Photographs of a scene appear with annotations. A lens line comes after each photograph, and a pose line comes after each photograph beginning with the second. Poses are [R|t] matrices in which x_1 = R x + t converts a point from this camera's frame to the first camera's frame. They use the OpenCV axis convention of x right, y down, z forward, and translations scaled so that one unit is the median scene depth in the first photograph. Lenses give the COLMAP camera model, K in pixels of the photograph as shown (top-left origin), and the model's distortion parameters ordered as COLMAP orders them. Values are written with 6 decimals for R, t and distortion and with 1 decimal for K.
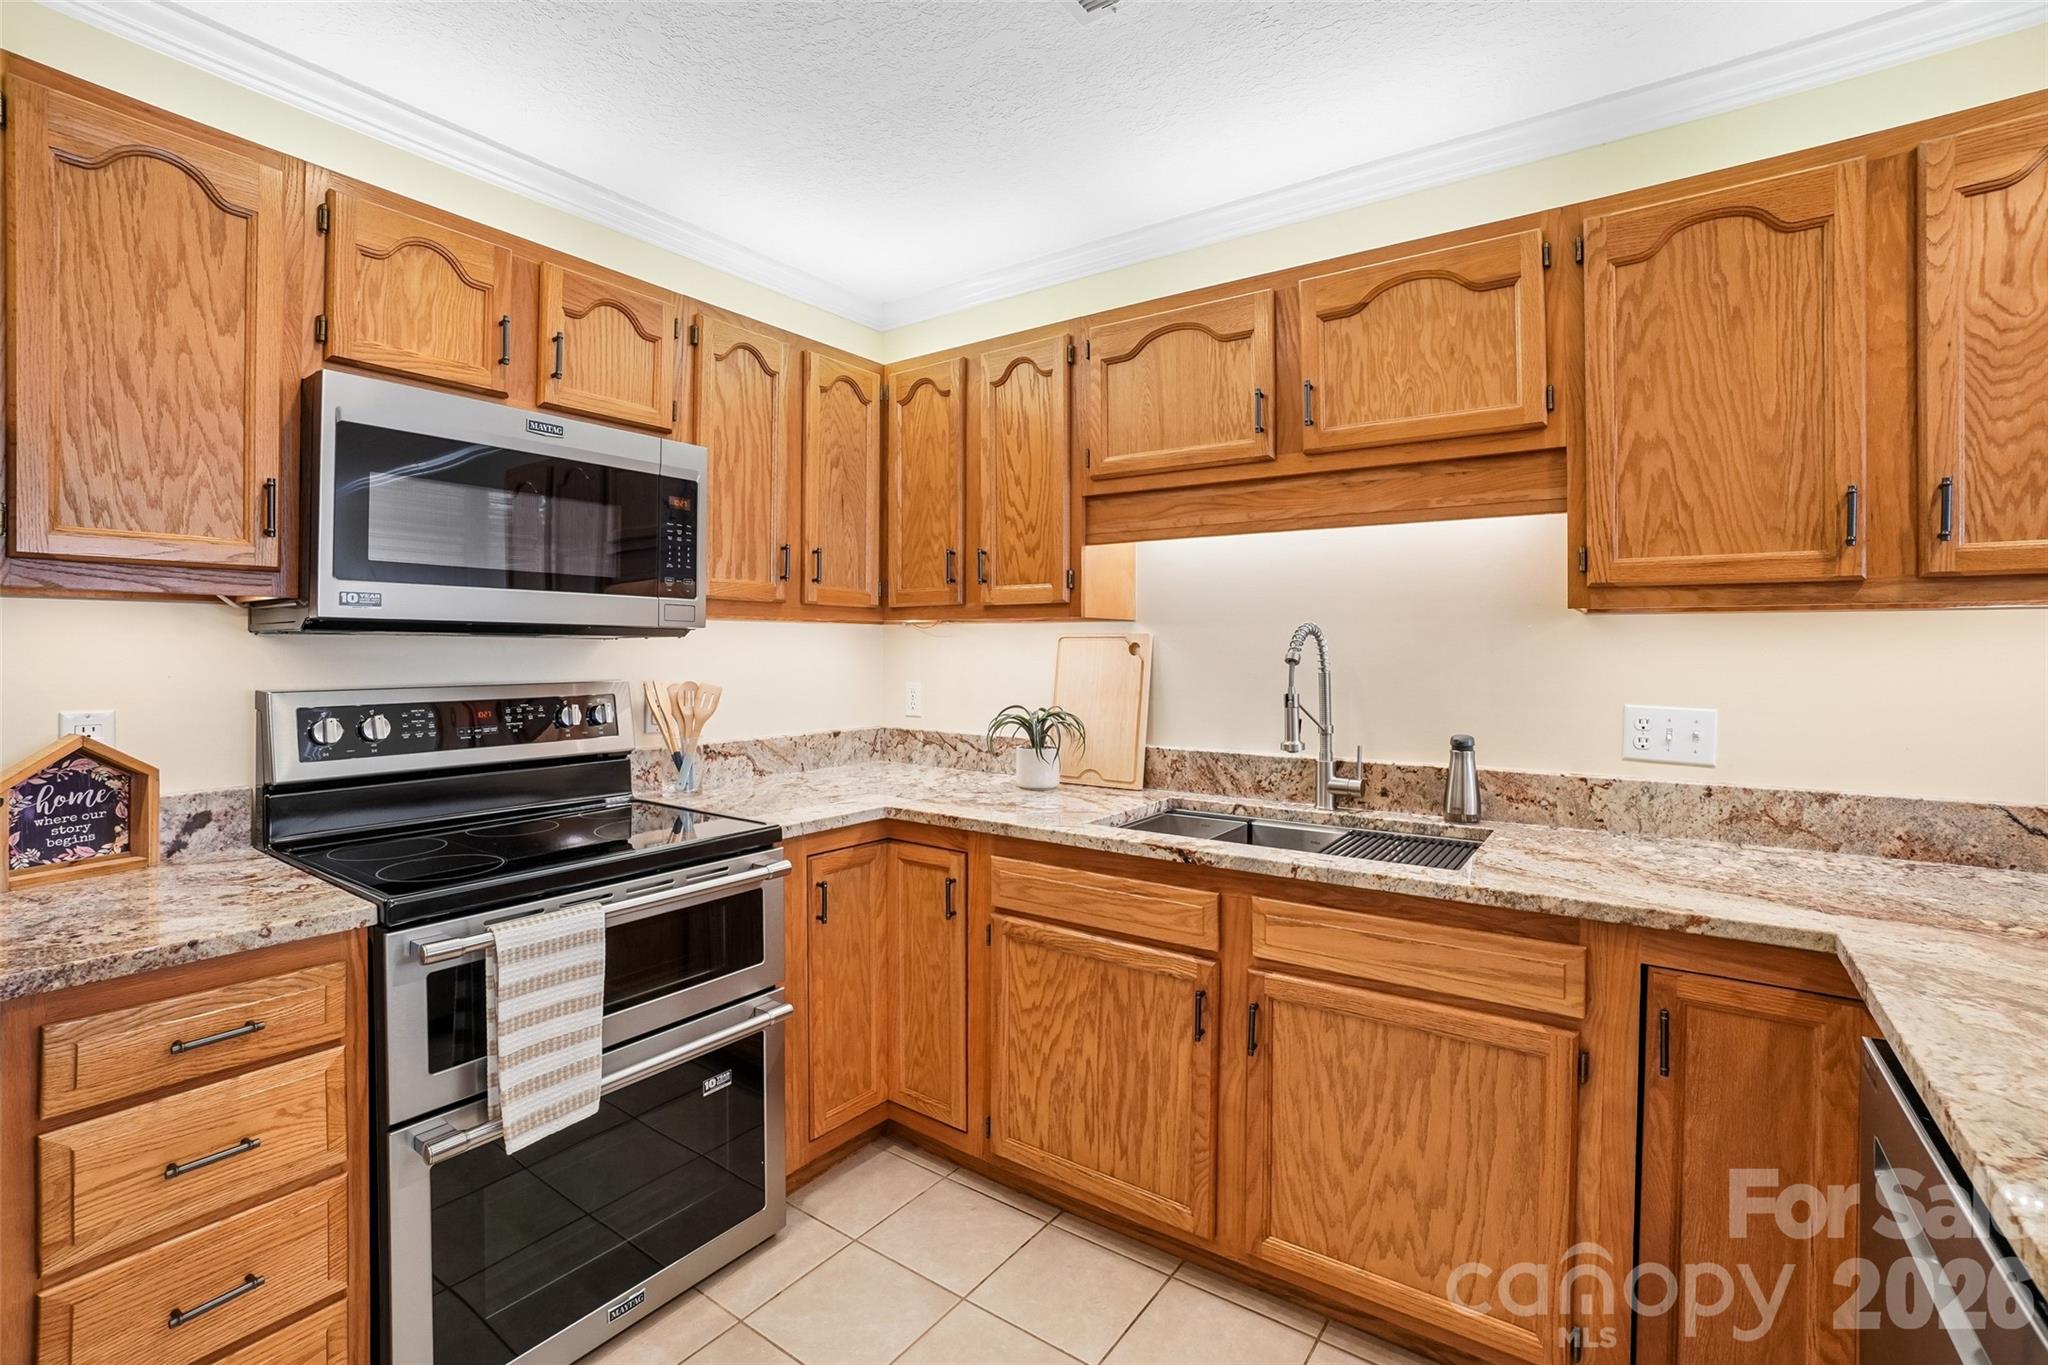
lens RADIAL K [[914.5, 0, 1013.7], [0, 914.5, 649.0], [0, 0, 1]] dist [-0.066321, 0.024569]
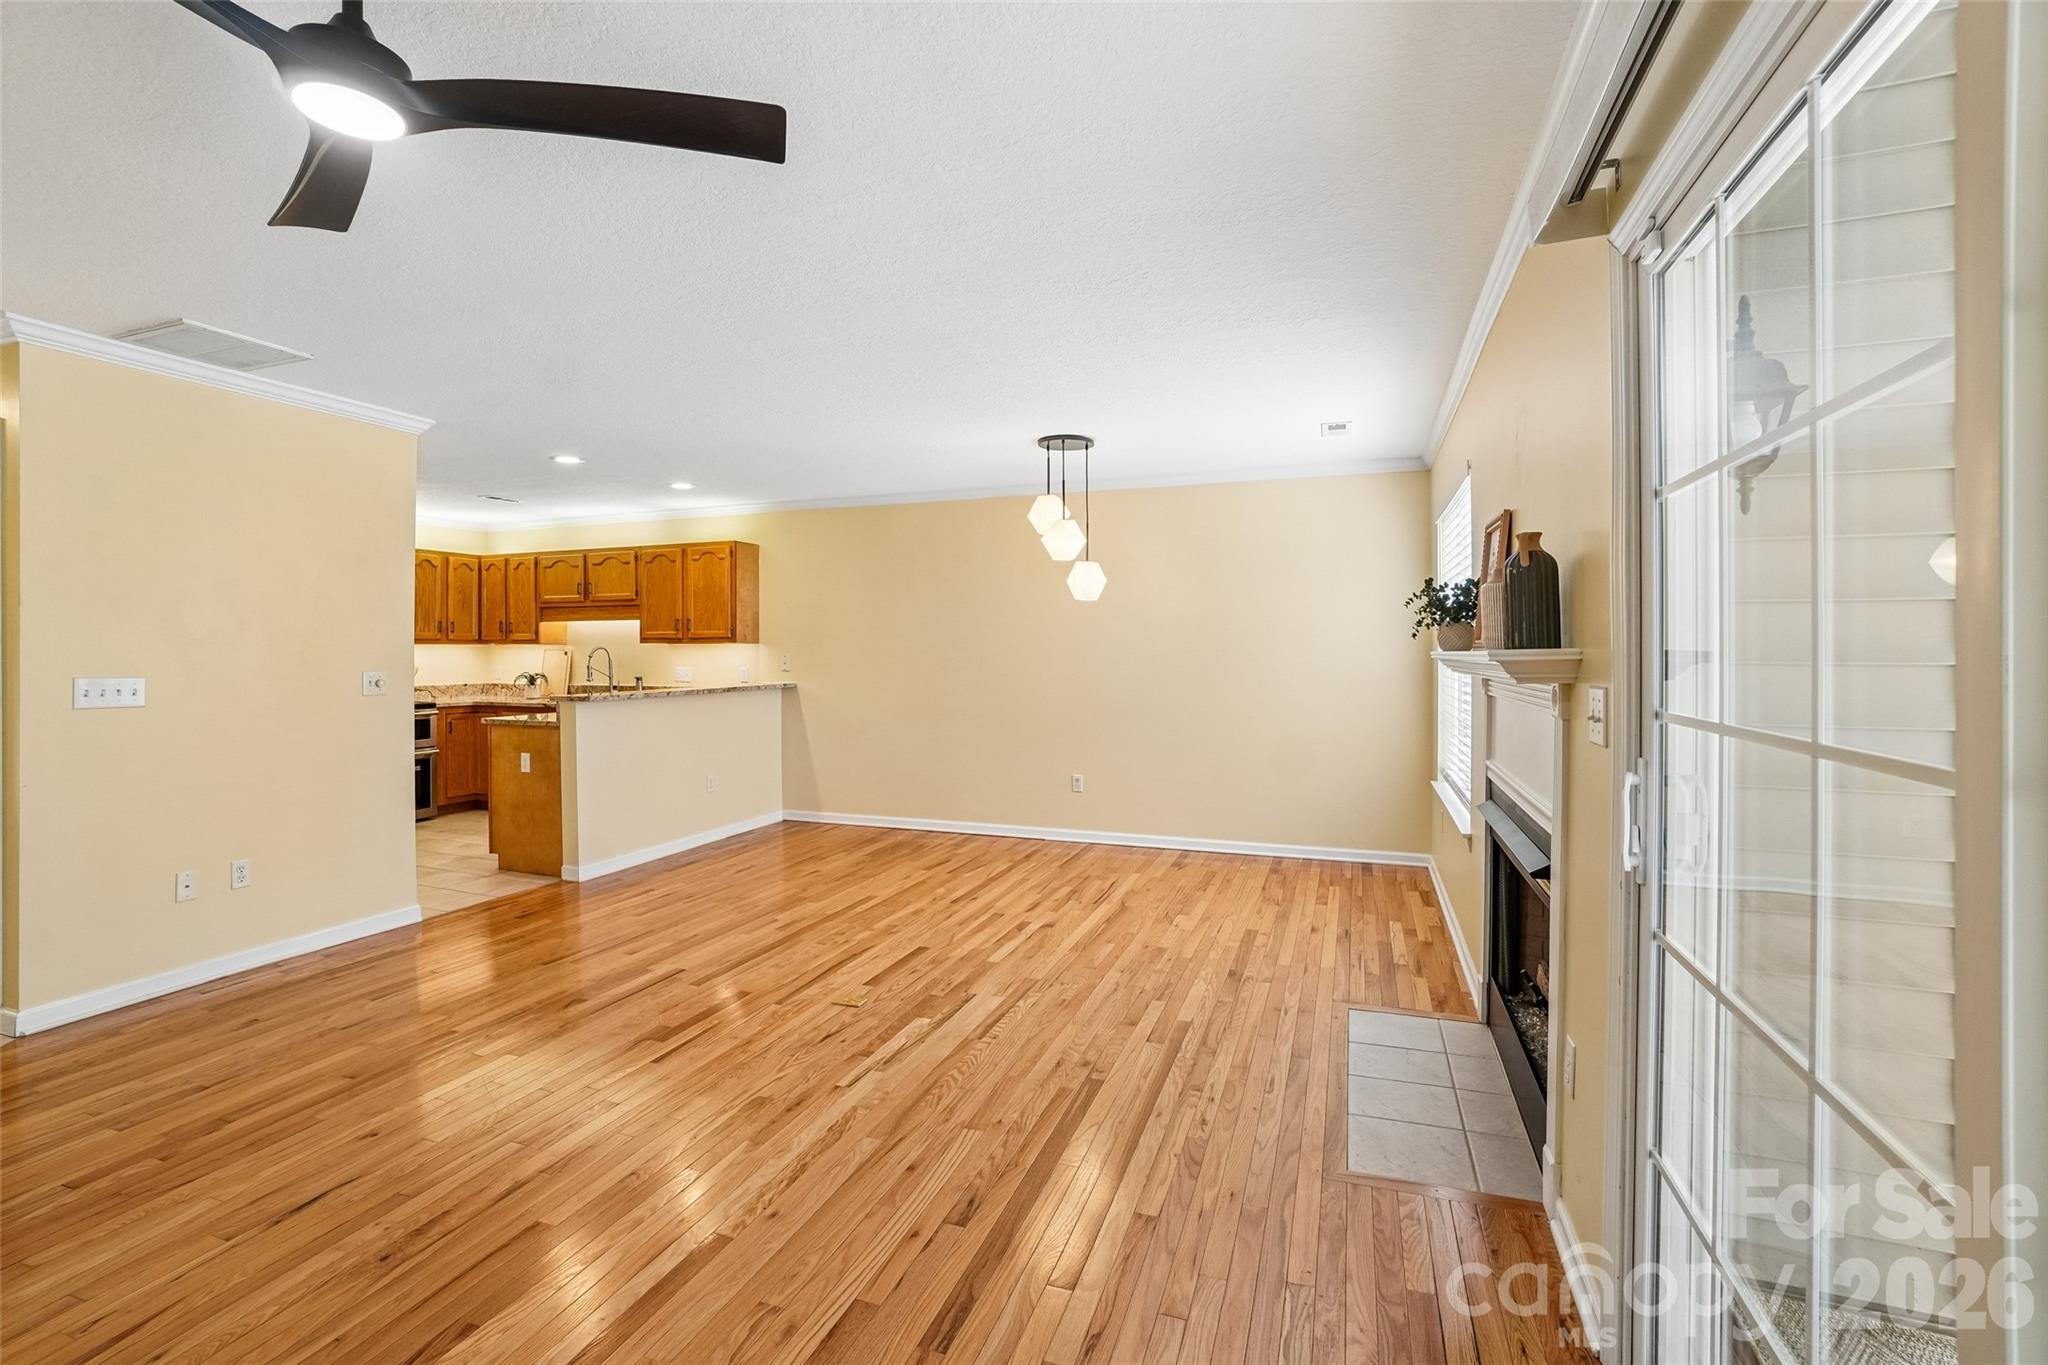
lens RADIAL K [[912.8, 0, 1012.8], [0, 912.8, 657.3], [0, 0, 1]] dist [-0.062119, 0.023537]
pose [[0.963899, -0.006817, 0.266181, 1.085666], [0.004935, 0.999958, 0.007738, -0.004149], [-0.266222, -0.006145, 0.963892, -3.264353]]
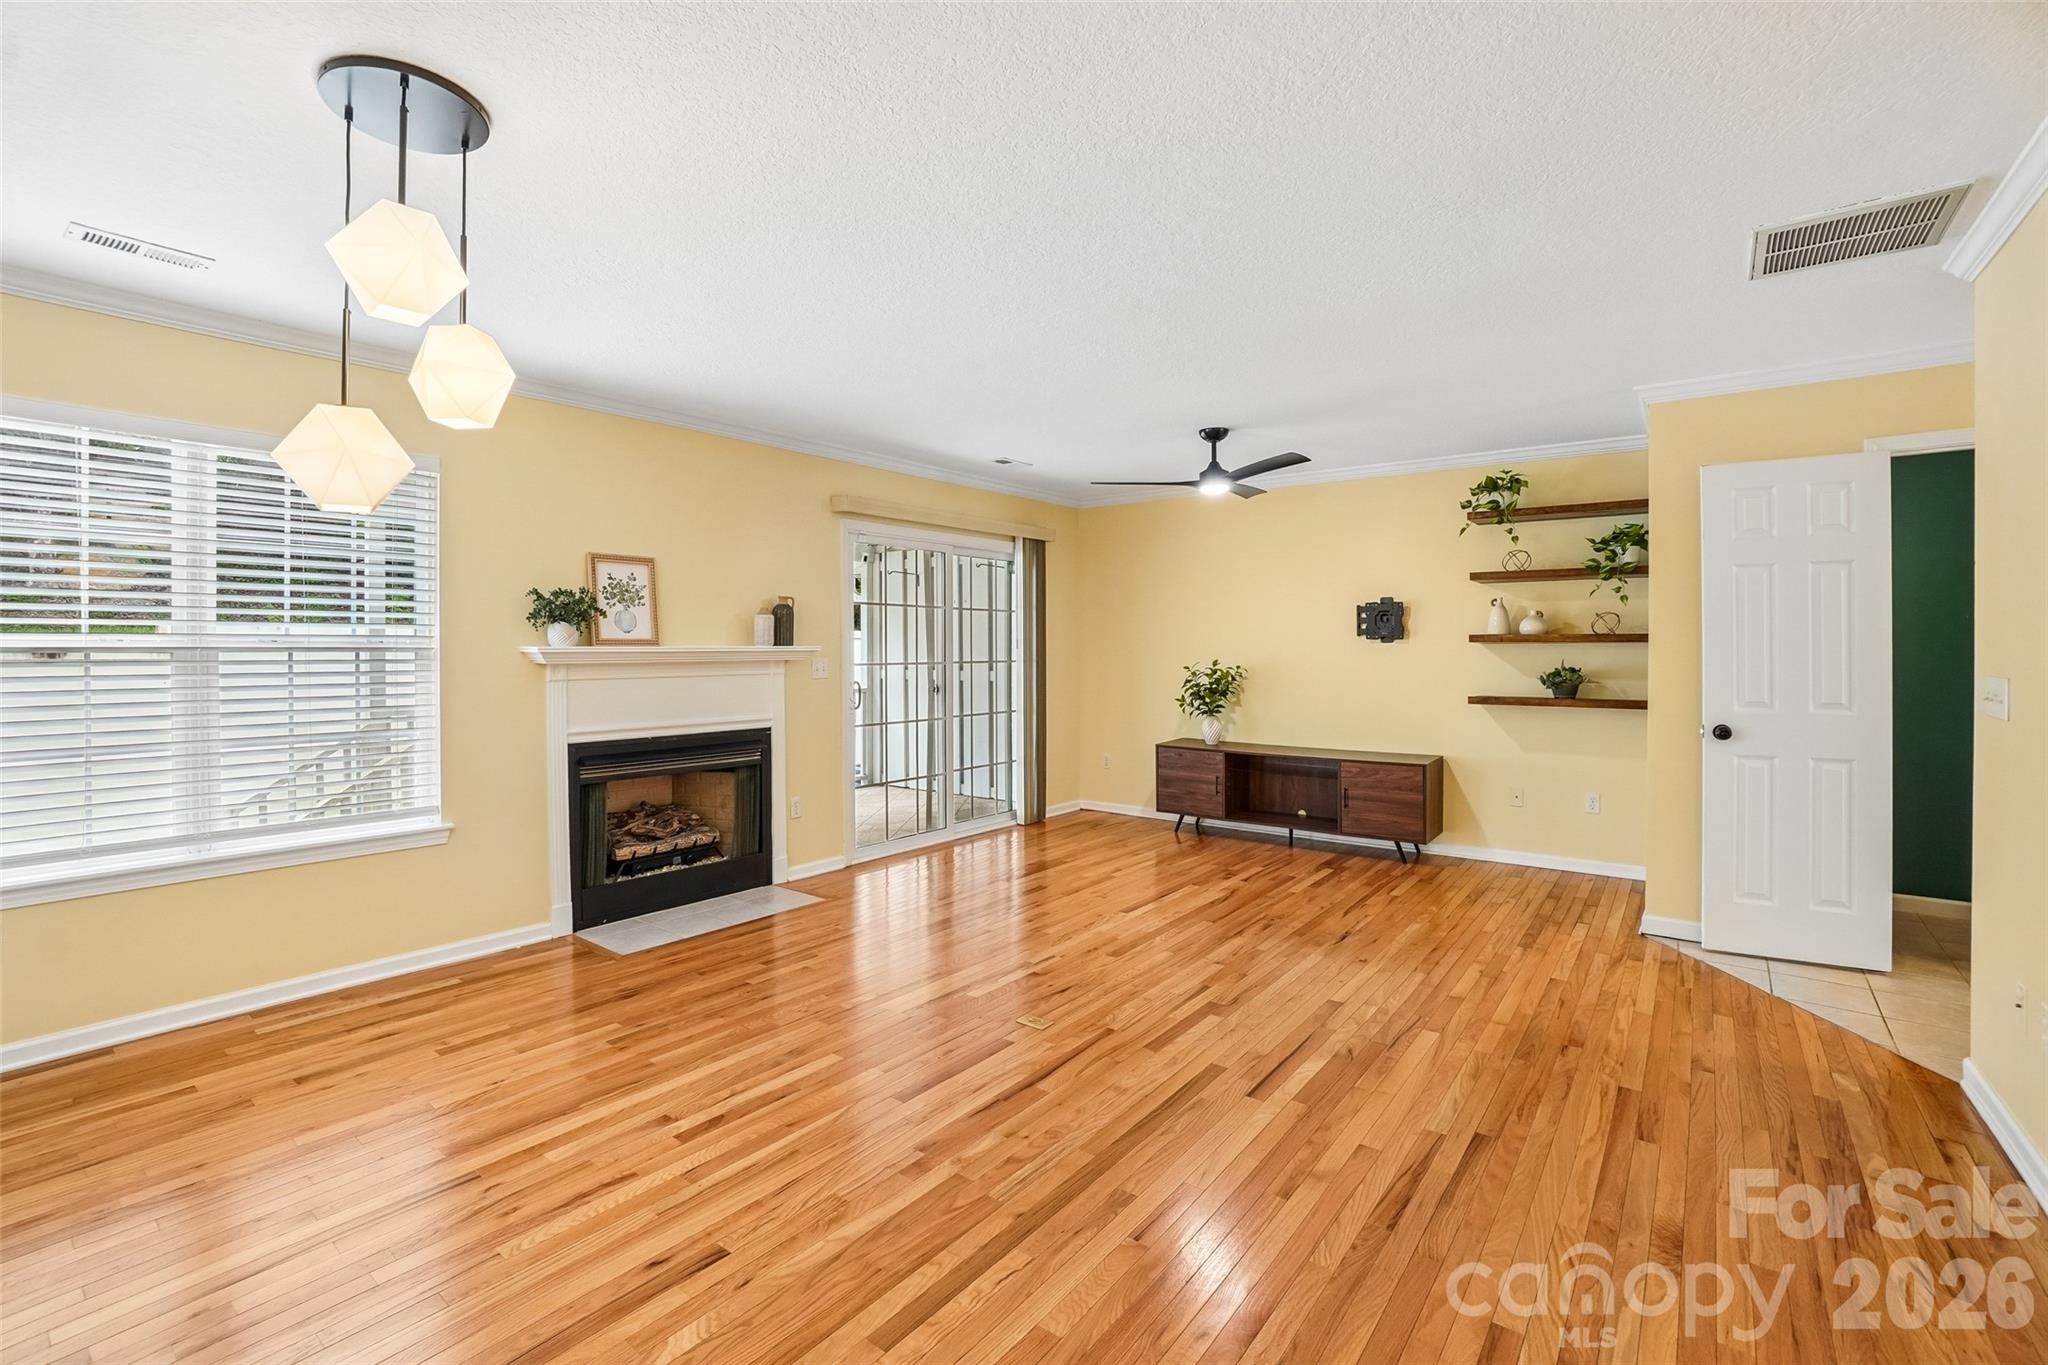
lens RADIAL K [[912.8, 0, 1012.8], [0, 912.8, 657.3], [0, 0, 1]] dist [-0.062119, 0.023537]
pose [[-0.999090, -0.003964, 0.042459, 1.221020], [-0.003554, 0.999946, 0.009739, 0.002715], [-0.042496, 0.009579, -0.999051, 0.281164]]
